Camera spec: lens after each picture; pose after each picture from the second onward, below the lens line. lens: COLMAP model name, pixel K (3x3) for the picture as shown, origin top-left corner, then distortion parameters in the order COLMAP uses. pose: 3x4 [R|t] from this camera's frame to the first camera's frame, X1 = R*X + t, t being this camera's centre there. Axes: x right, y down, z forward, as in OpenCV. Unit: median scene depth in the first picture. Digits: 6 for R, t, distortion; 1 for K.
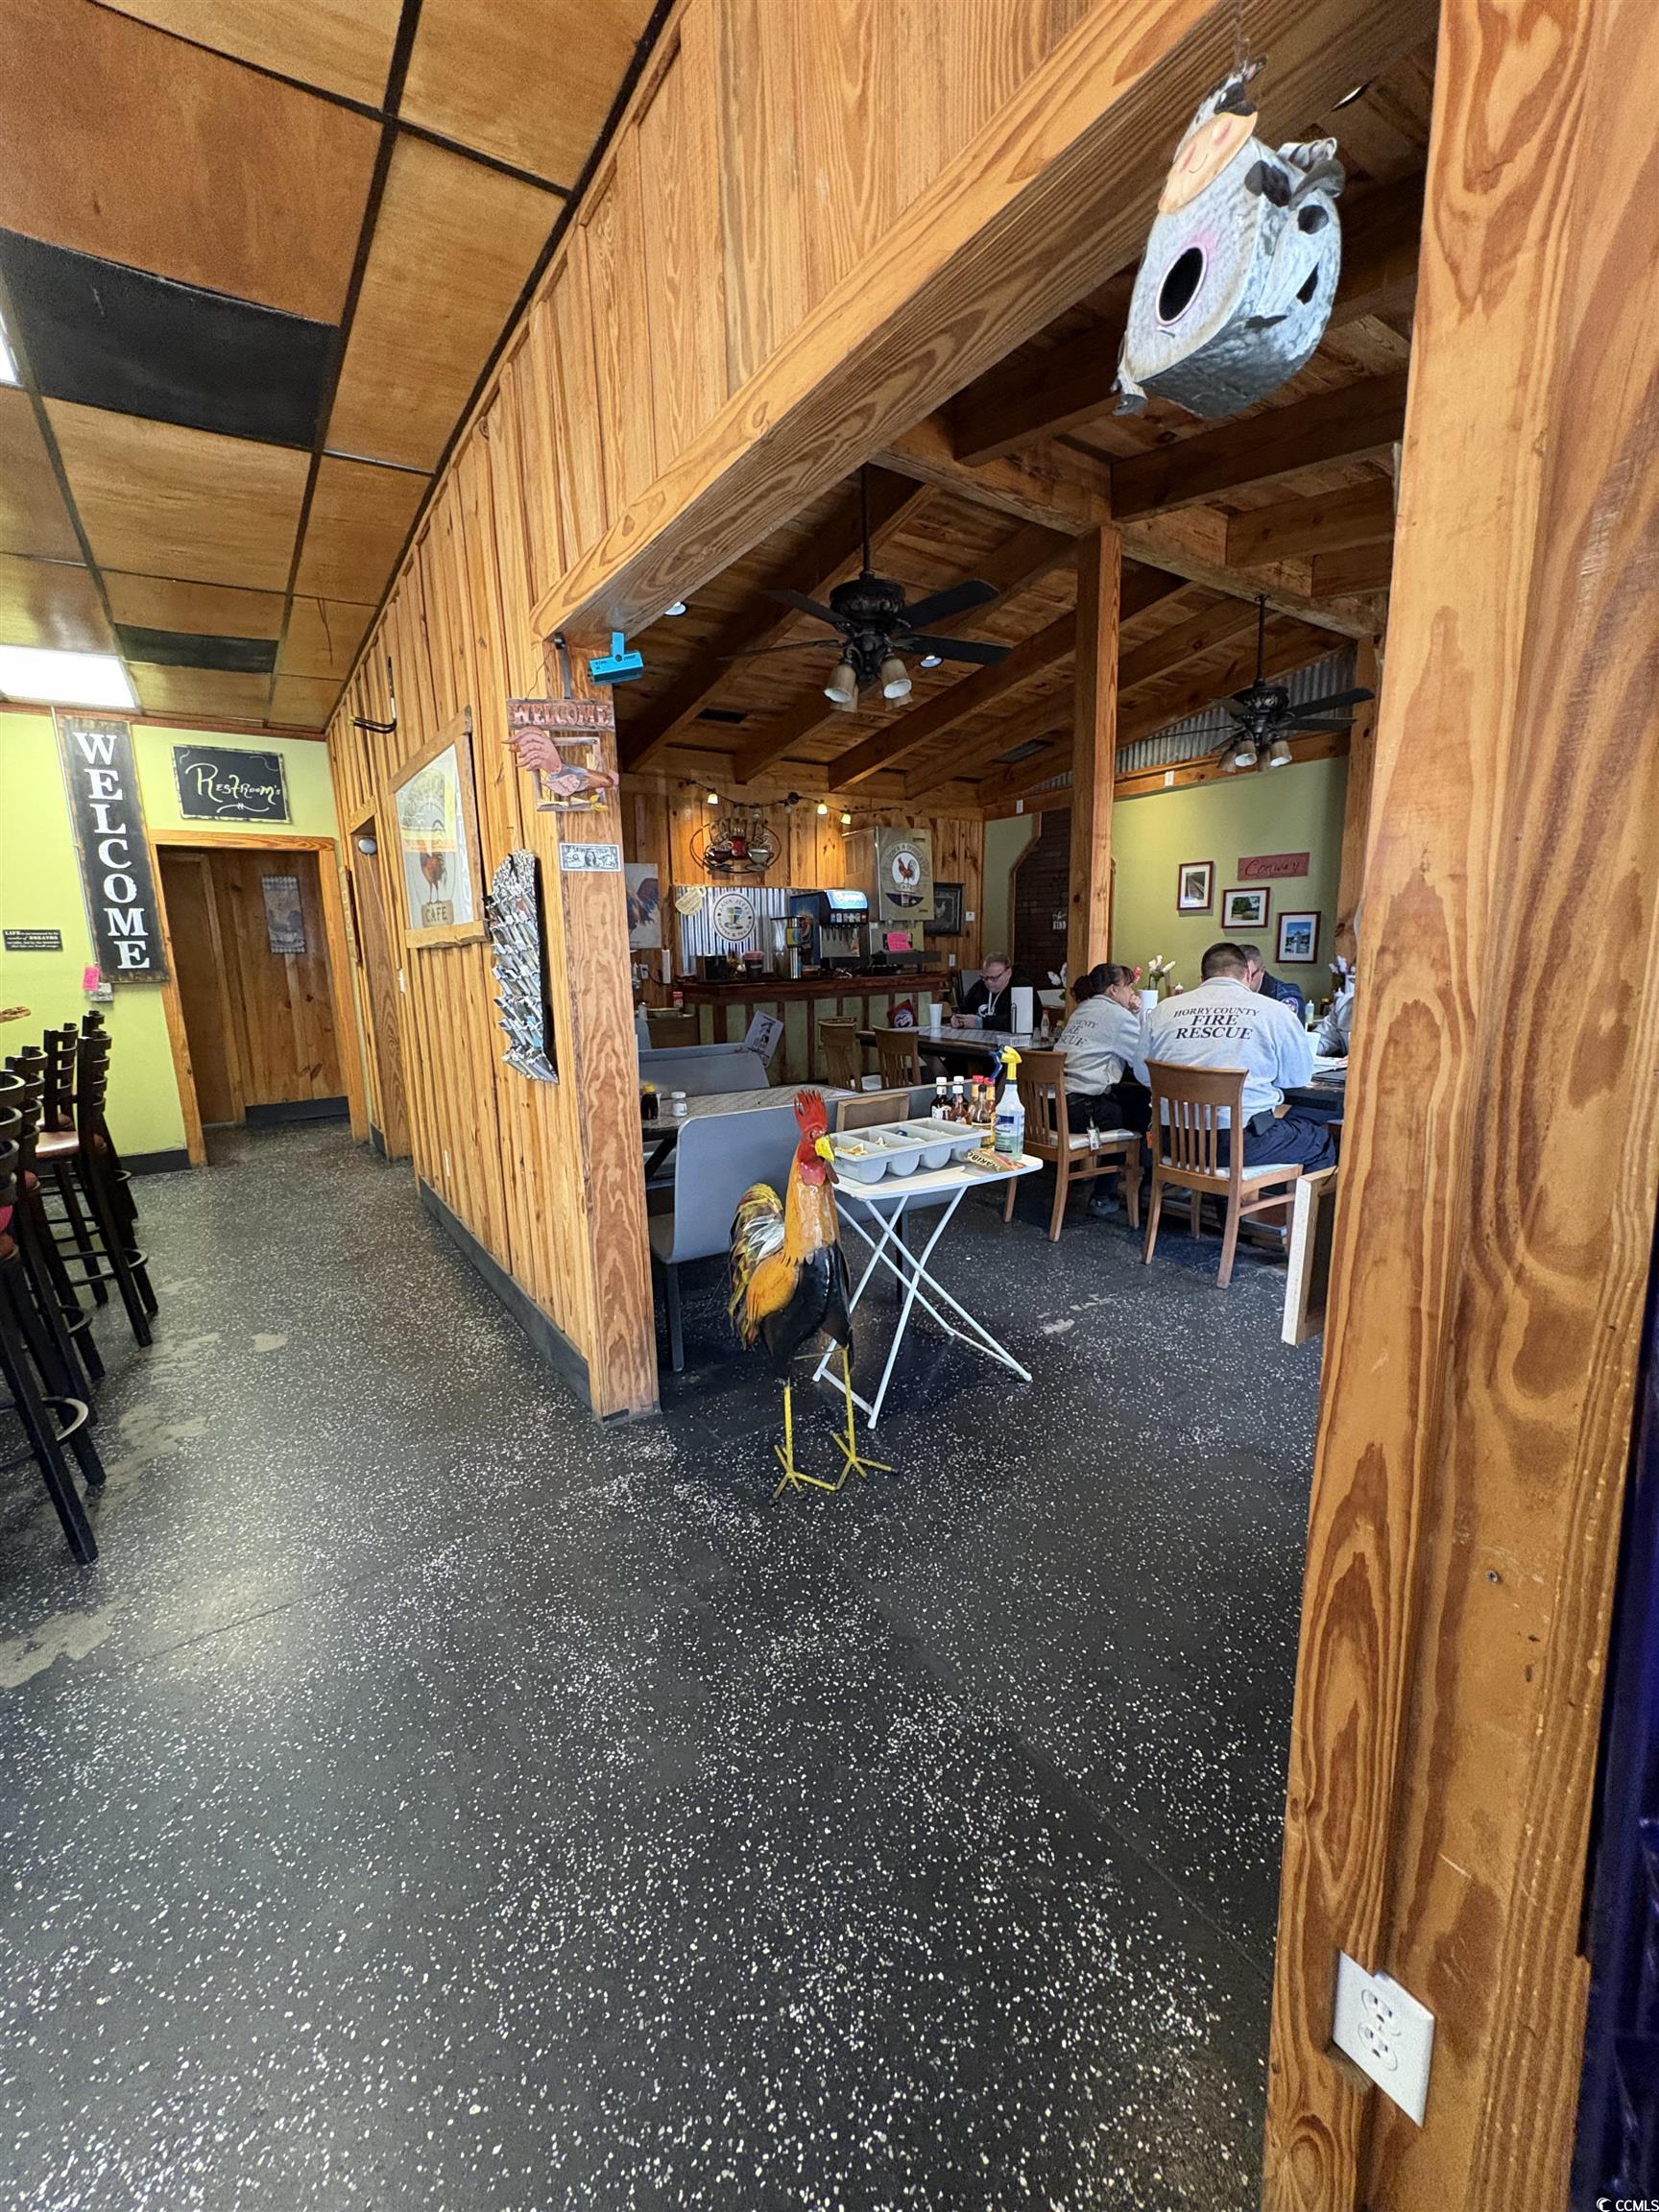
lens RADIAL K [[880.5, 0, 831.1], [0, 880.5, 1104.9], [0, 0, 1]] dist [-0.000117, 0.000391]
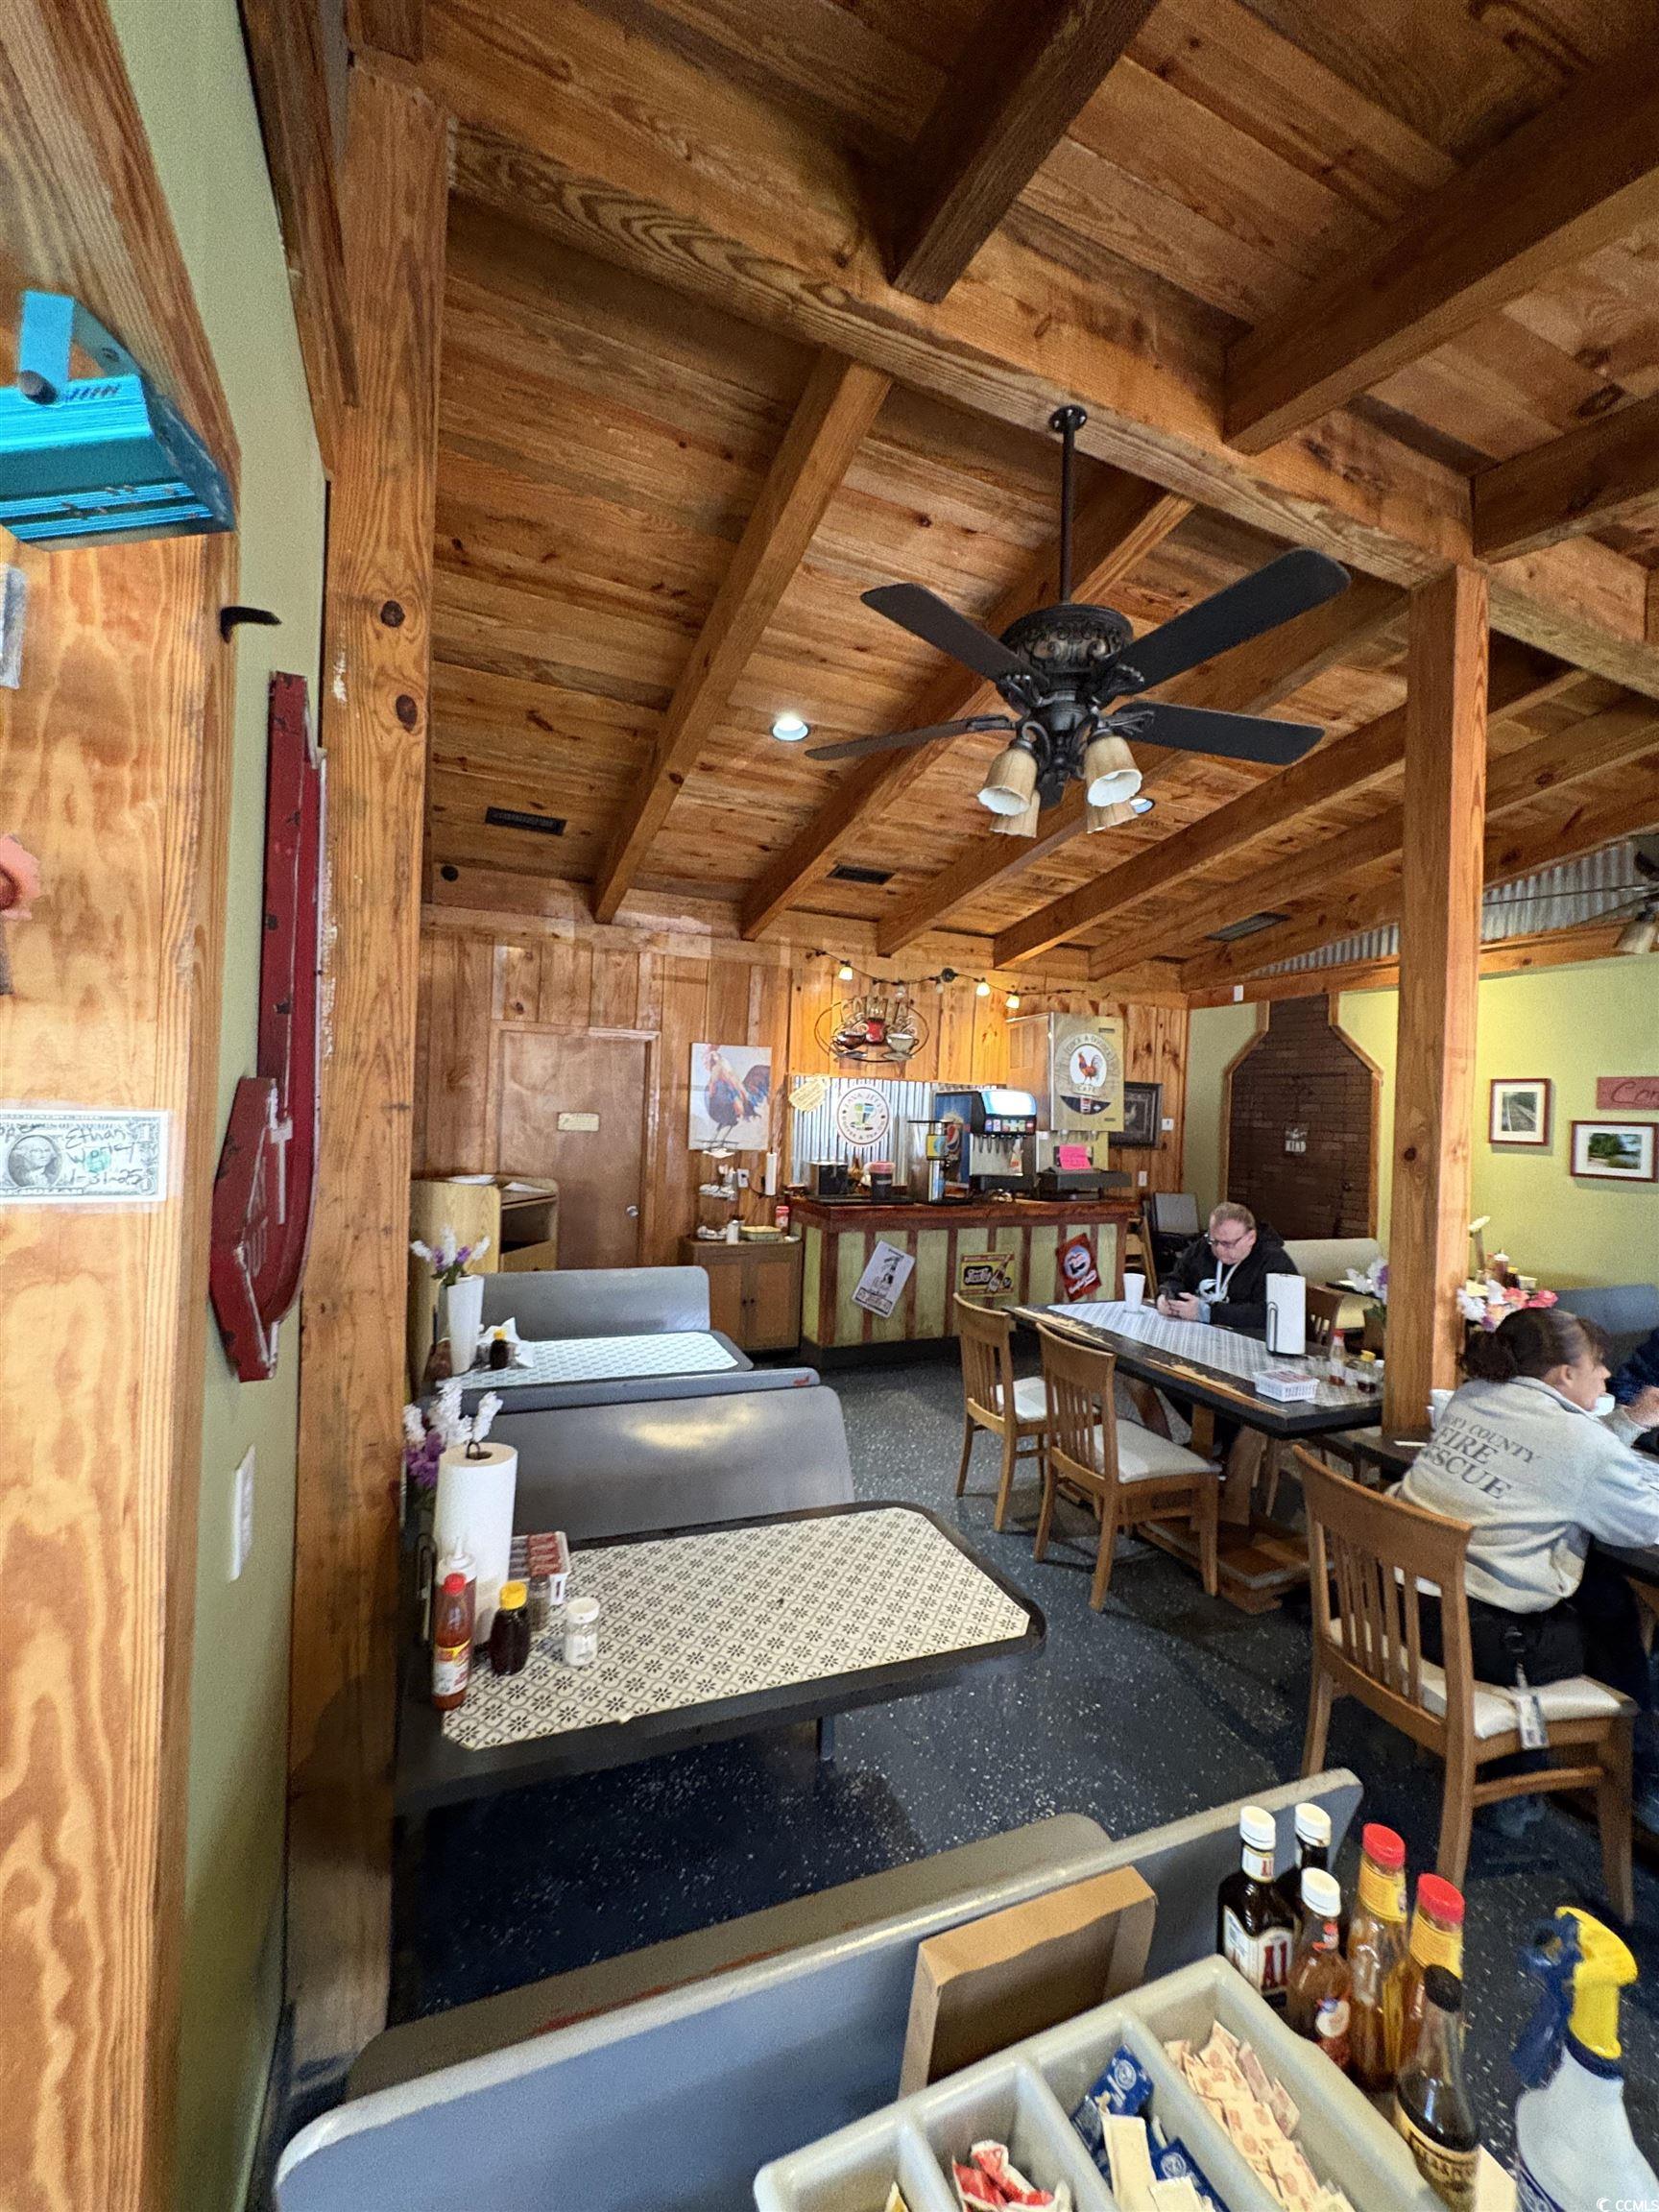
lens RADIAL K [[880.5, 0, 833.1], [0, 880.5, 1106.3], [0, 0, 1]] dist [-0.000117, 0.000391]
pose [[0.982104, 0.054612, -0.180245, 0.013217], [-0.087039, 0.980314, -0.177225, -0.166301], [0.167018, 0.189741, 0.967524, 0.477007]]
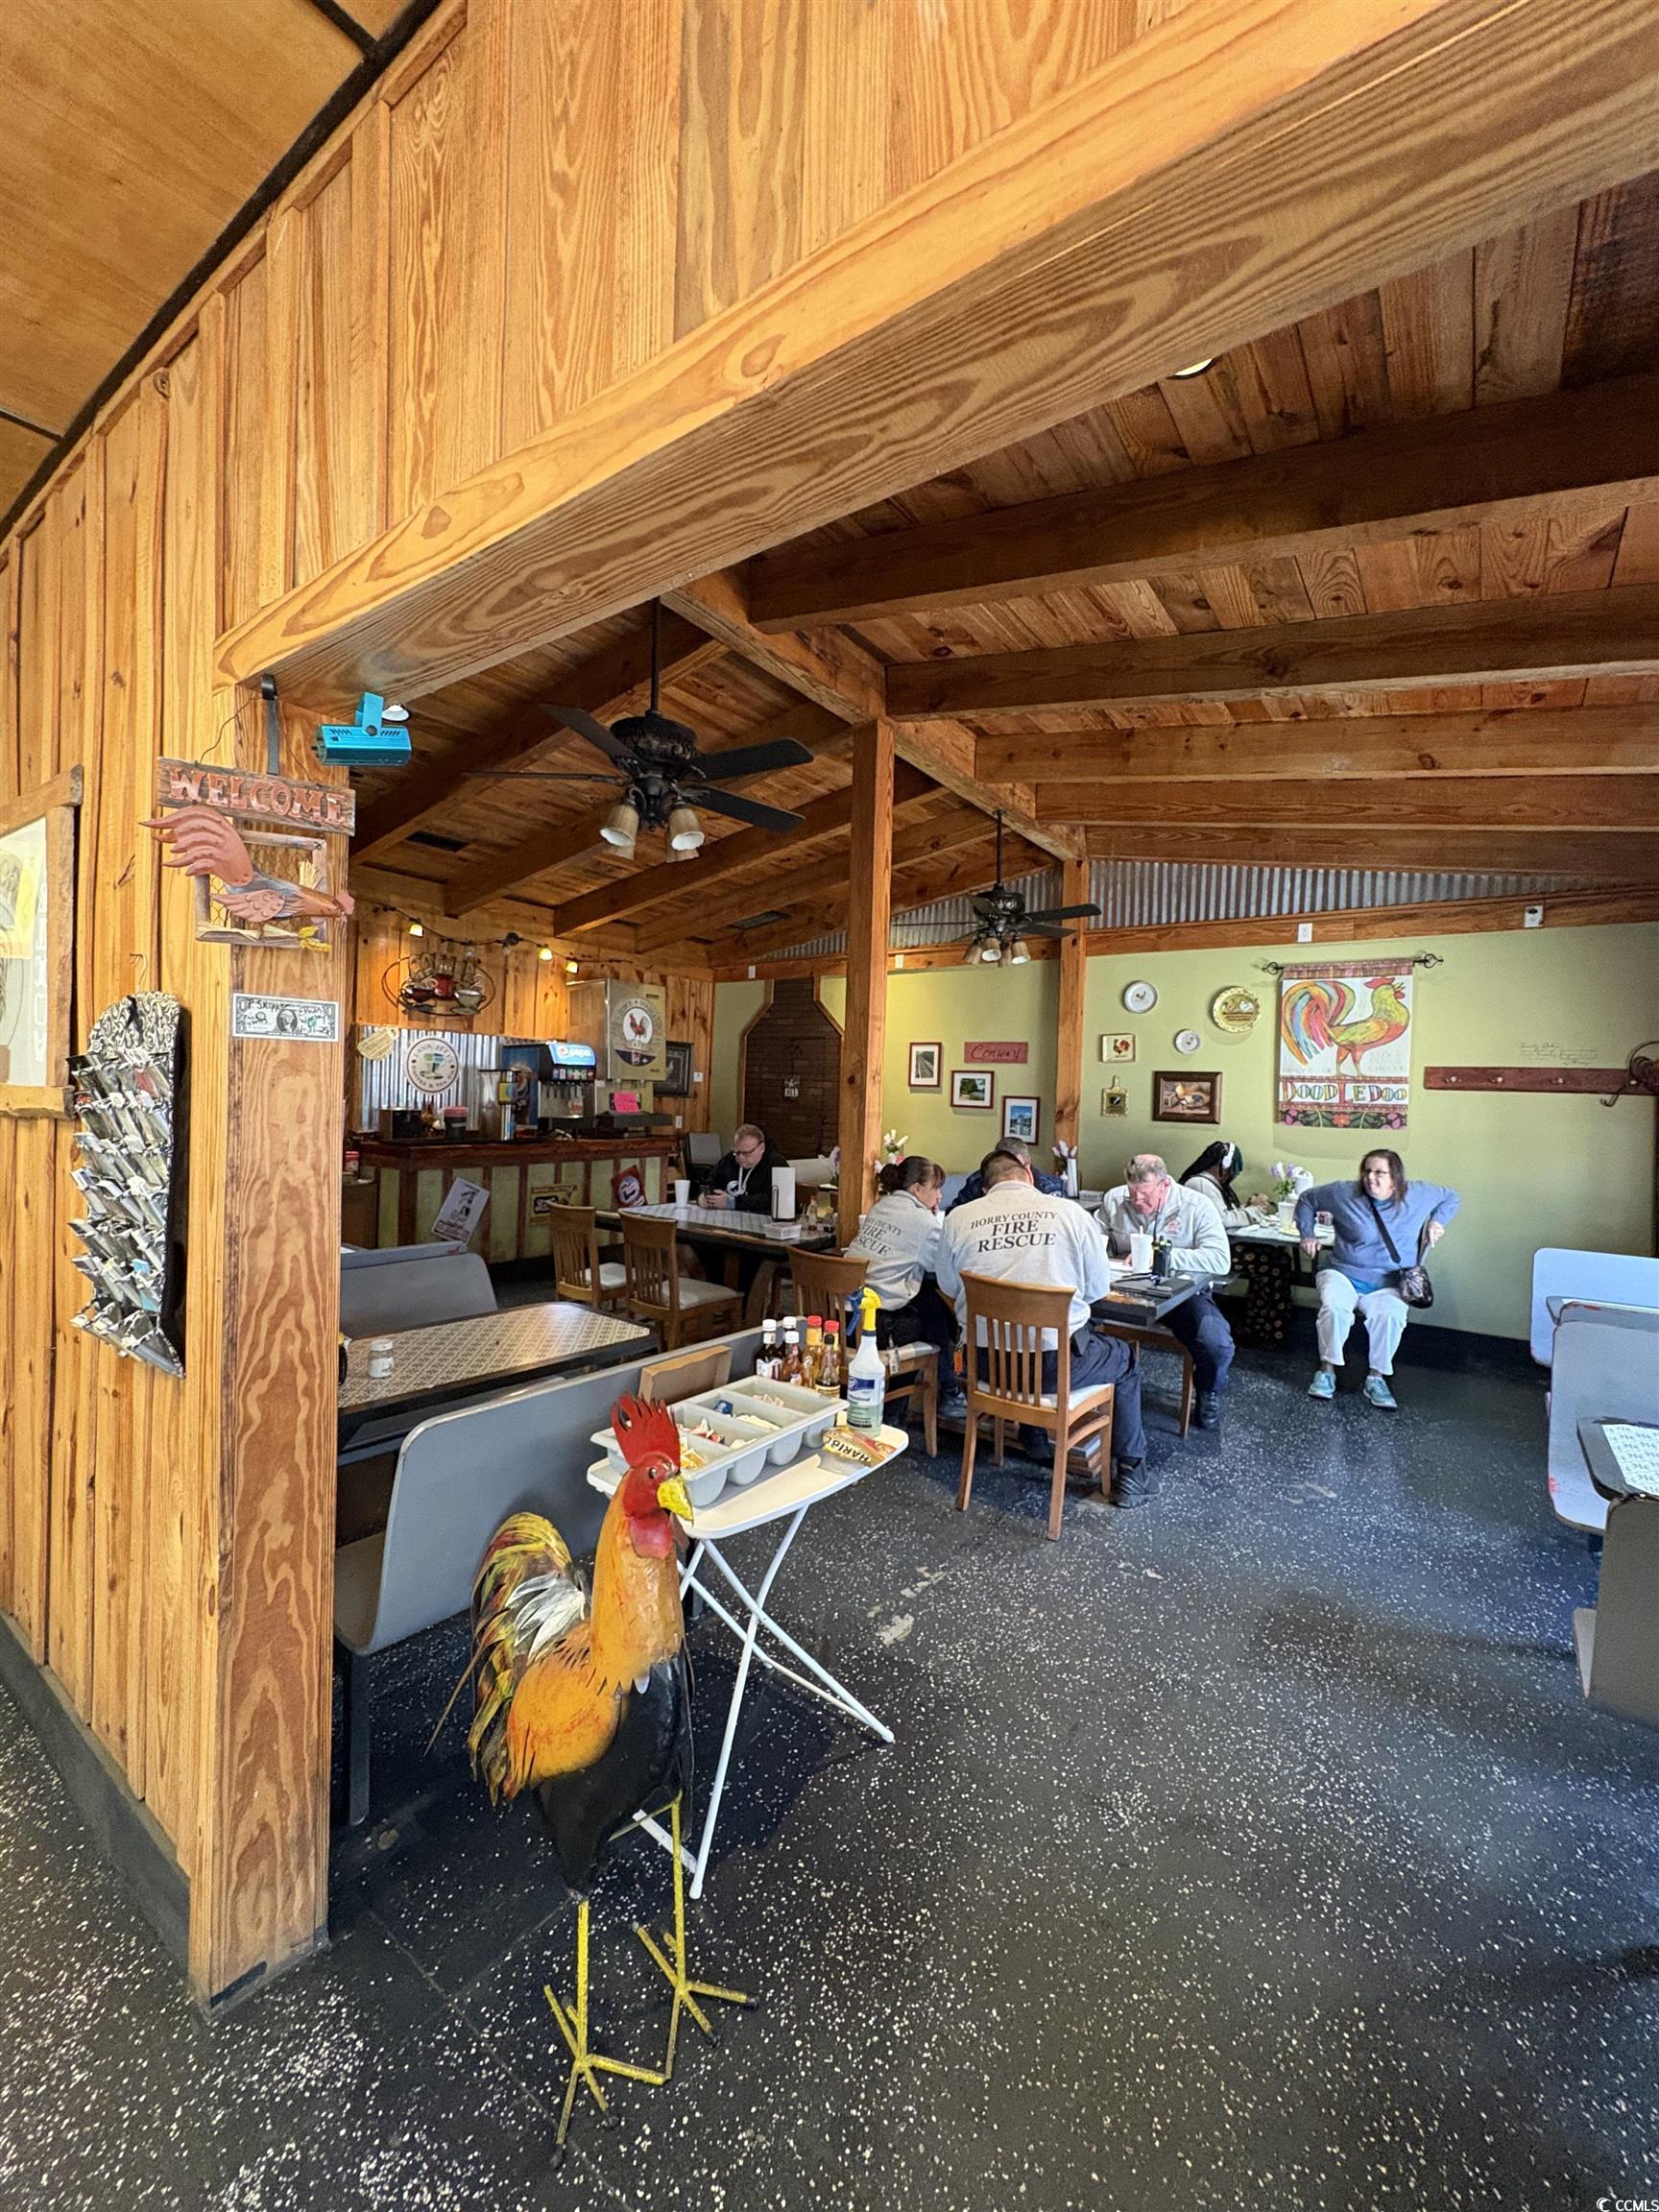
lens RADIAL K [[880.5, 0, 830.6], [0, 880.5, 1105.5], [0, 0, 1]] dist [-0.000117, 0.000391]
pose [[0.939889, 0.047402, 0.338174, -0.073498], [0.008612, 0.986713, -0.162243, -0.070968], [-0.341372, 0.155403, 0.926993, 0.183302]]
